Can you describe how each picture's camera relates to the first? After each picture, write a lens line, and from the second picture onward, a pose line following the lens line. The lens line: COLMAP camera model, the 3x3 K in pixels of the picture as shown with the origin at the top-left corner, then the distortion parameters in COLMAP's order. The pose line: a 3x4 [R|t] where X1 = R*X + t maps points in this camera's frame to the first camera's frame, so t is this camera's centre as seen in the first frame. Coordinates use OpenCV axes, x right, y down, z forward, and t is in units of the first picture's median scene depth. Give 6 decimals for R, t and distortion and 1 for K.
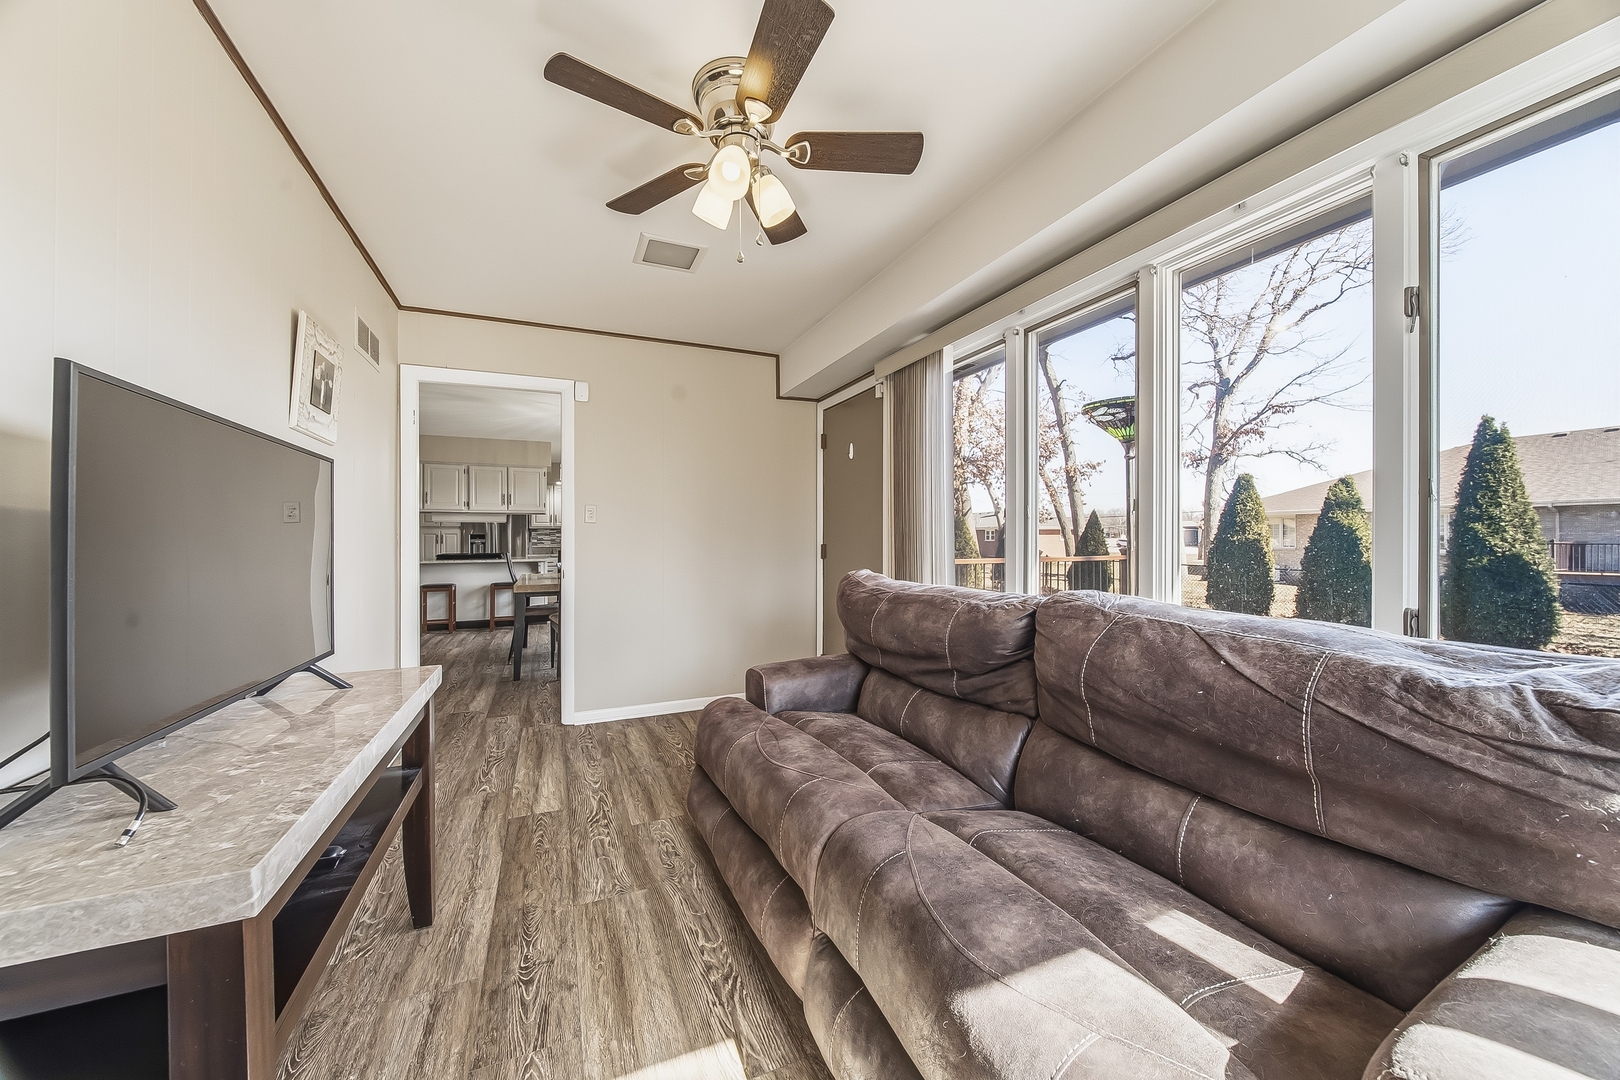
lens RADIAL K [[571.3, 0, 788.0], [0, 571.3, 530.2], [0, 0, 1]] dist [-0.001613, -0.000510]
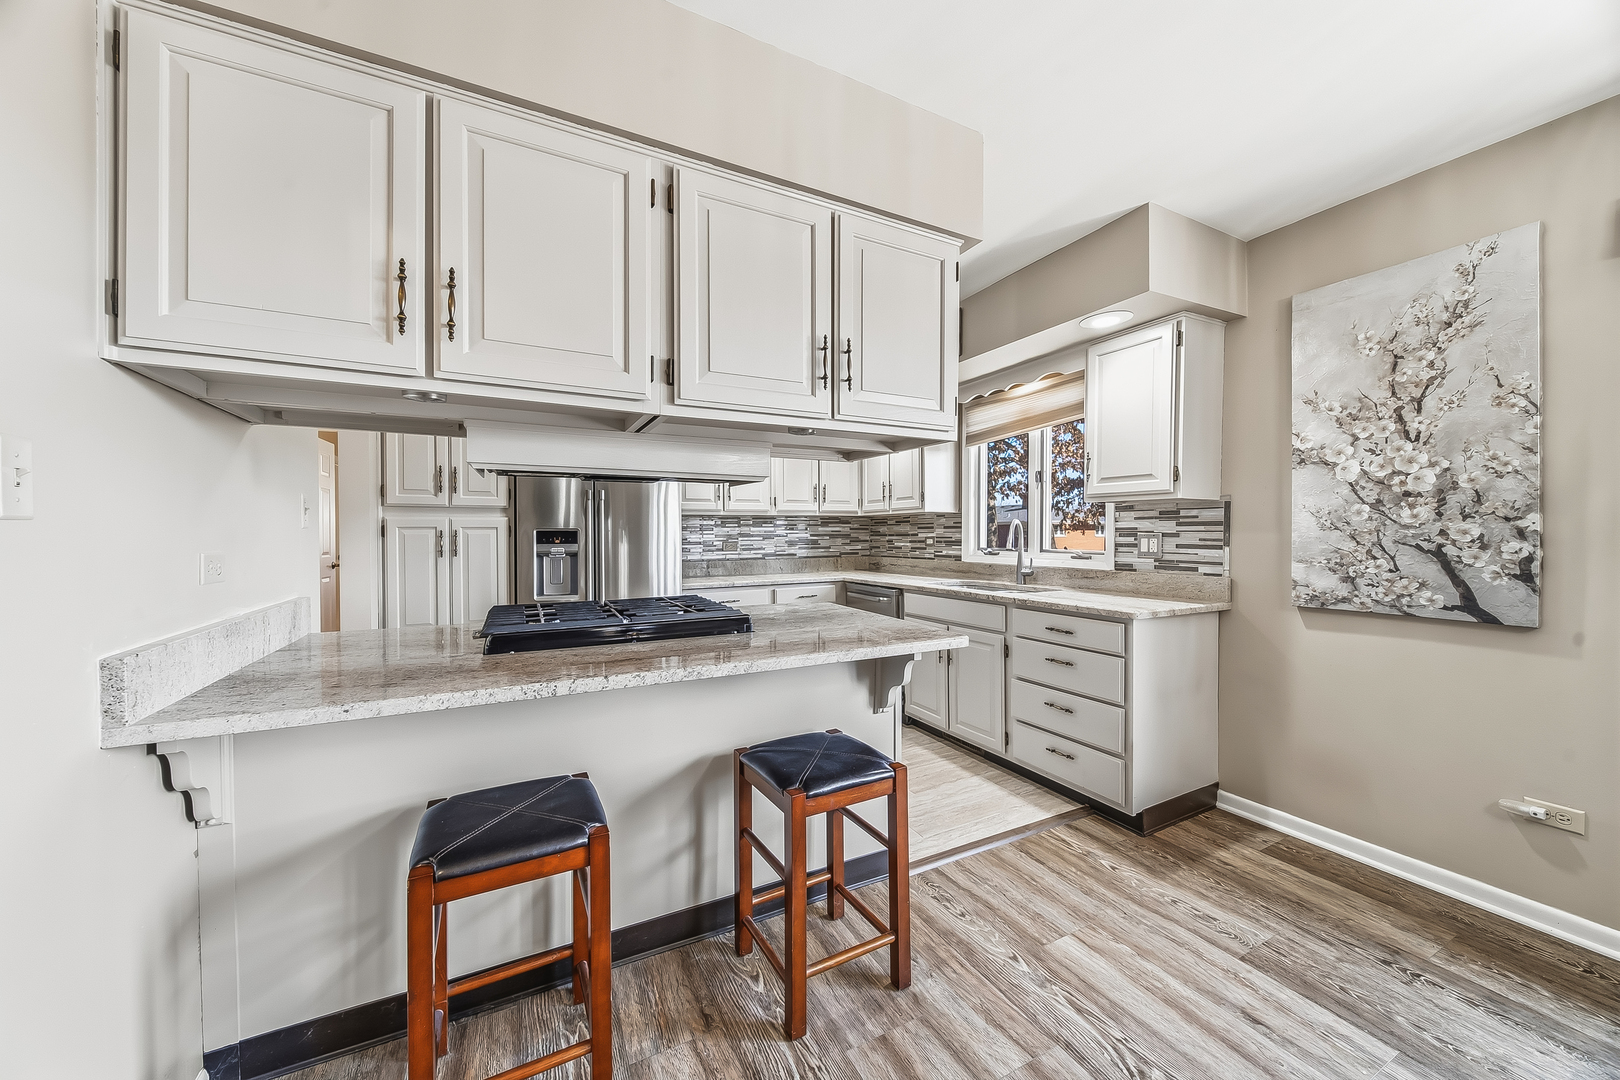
lens RADIAL K [[571.3, 0, 794.4], [0, 571.3, 539.9], [0, 0, 1]] dist [-0.001613, -0.000510]
pose [[0.997915, 0.001390, 0.064530, -0.170242], [-0.003213, 0.999598, 0.028168, 0.001387], [-0.064464, -0.028316, 0.997518, 0.258884]]
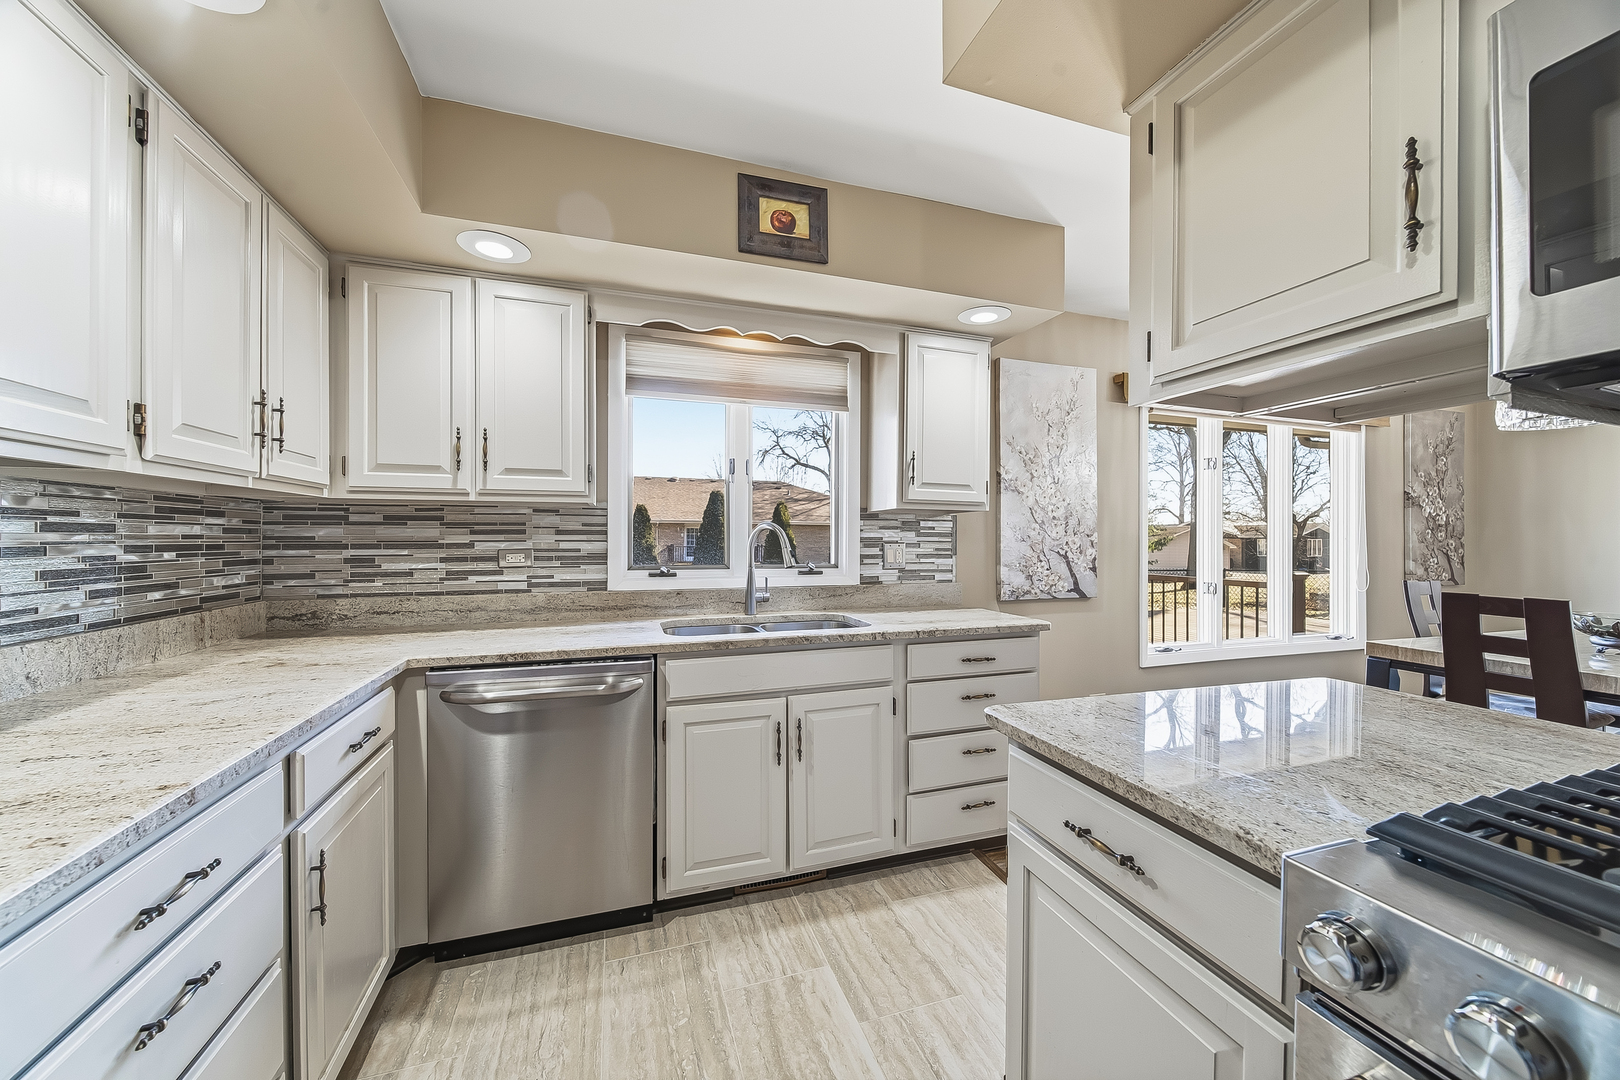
lens RADIAL K [[571.3, 0, 805.5], [0, 571.3, 539.1], [0, 0, 1]] dist [-0.001613, -0.000510]
pose [[0.087760, 0.007954, 0.996110, -0.207873], [-0.019392, 0.999792, -0.006275, 0.003390], [-0.995953, -0.018765, 0.087896, 0.387050]]
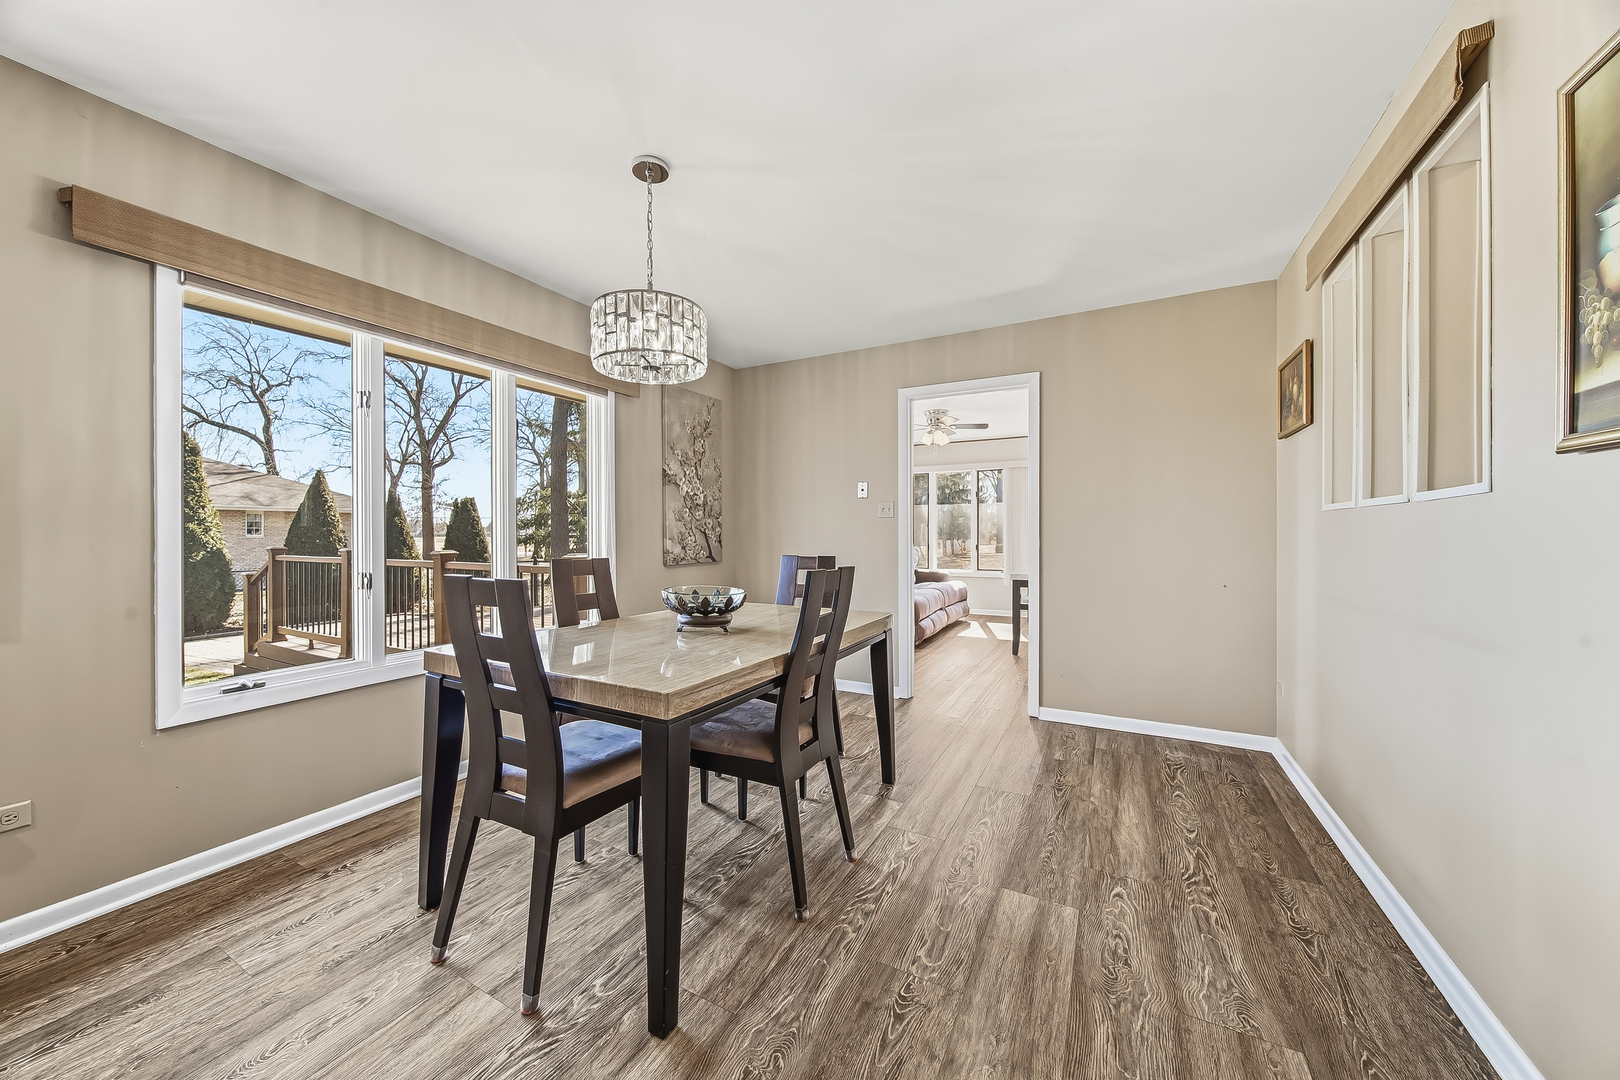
lens RADIAL K [[571.3, 0, 803.8], [0, 571.3, 536.4], [0, 0, 1]] dist [-0.001613, -0.000510]
pose [[-0.626890, 0.001766, 0.779105, -0.235366], [-0.008943, 0.999915, -0.009462, 0.008125], [-0.779056, -0.012899, -0.626822, 0.430062]]
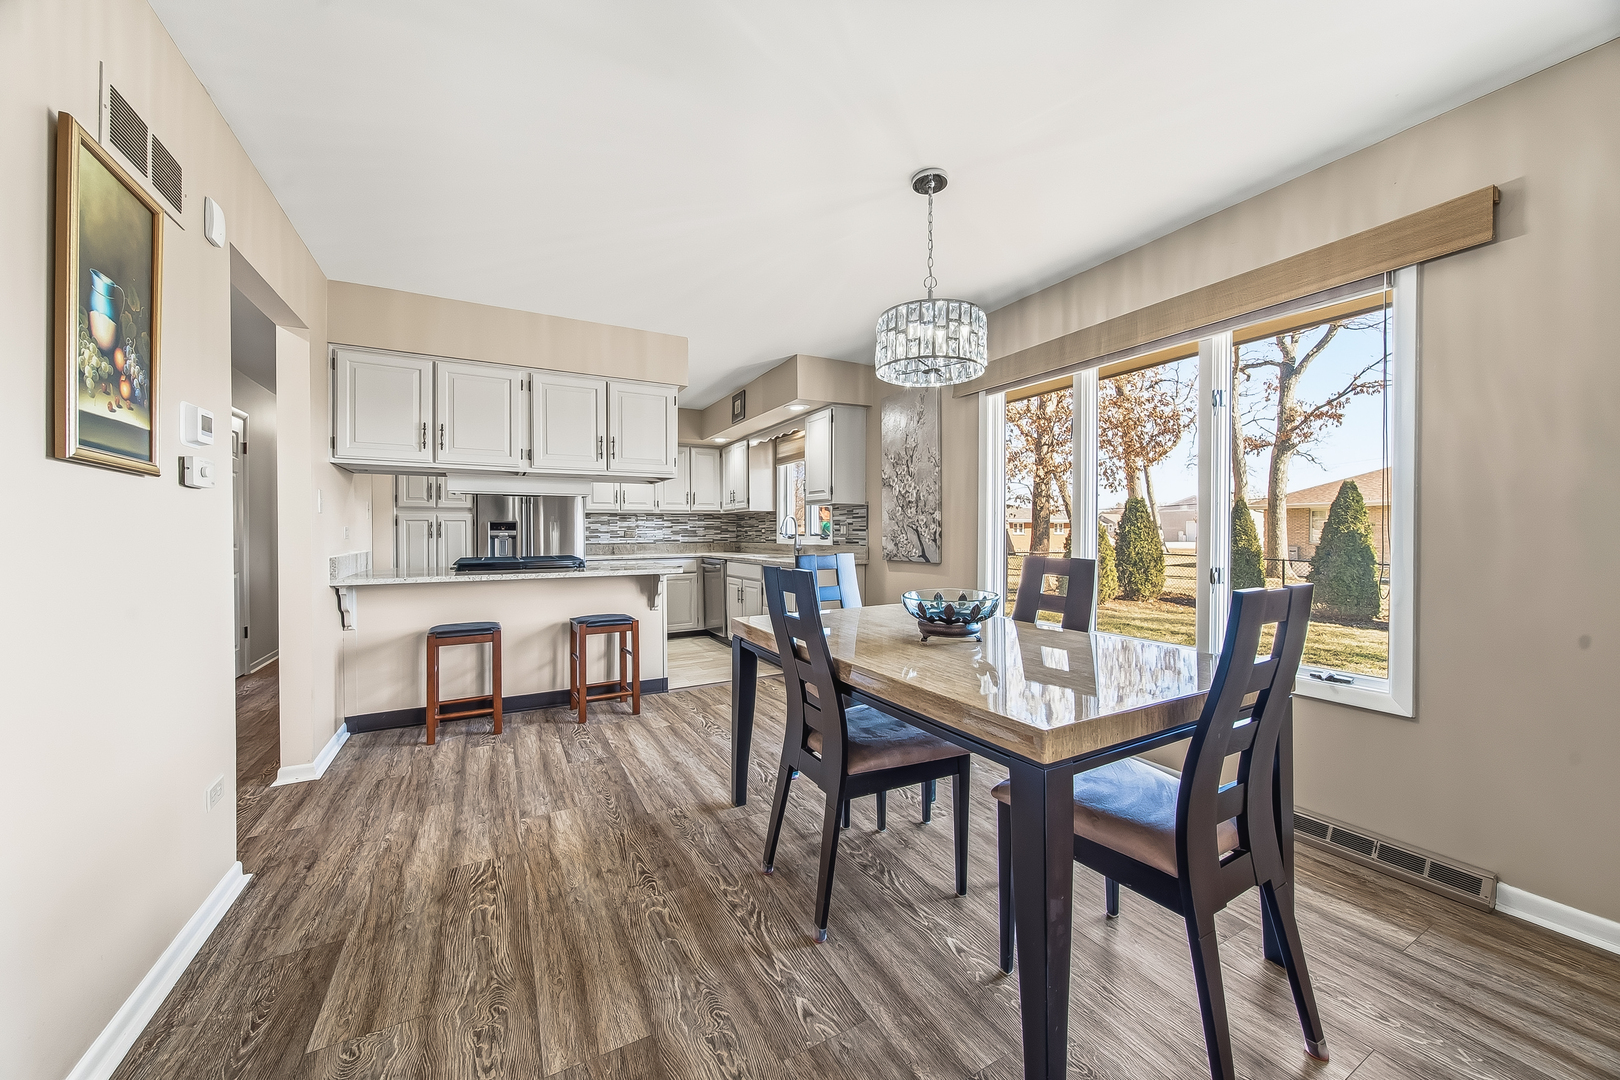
lens RADIAL K [[571.3, 0, 794.3], [0, 571.3, 535.9], [0, 0, 1]] dist [-0.001613, -0.000510]
pose [[0.995826, 0.000431, 0.091272, -0.123184], [-0.002518, 0.999738, 0.022753, 0.003244], [-0.091238, -0.022888, 0.995566, 0.162322]]
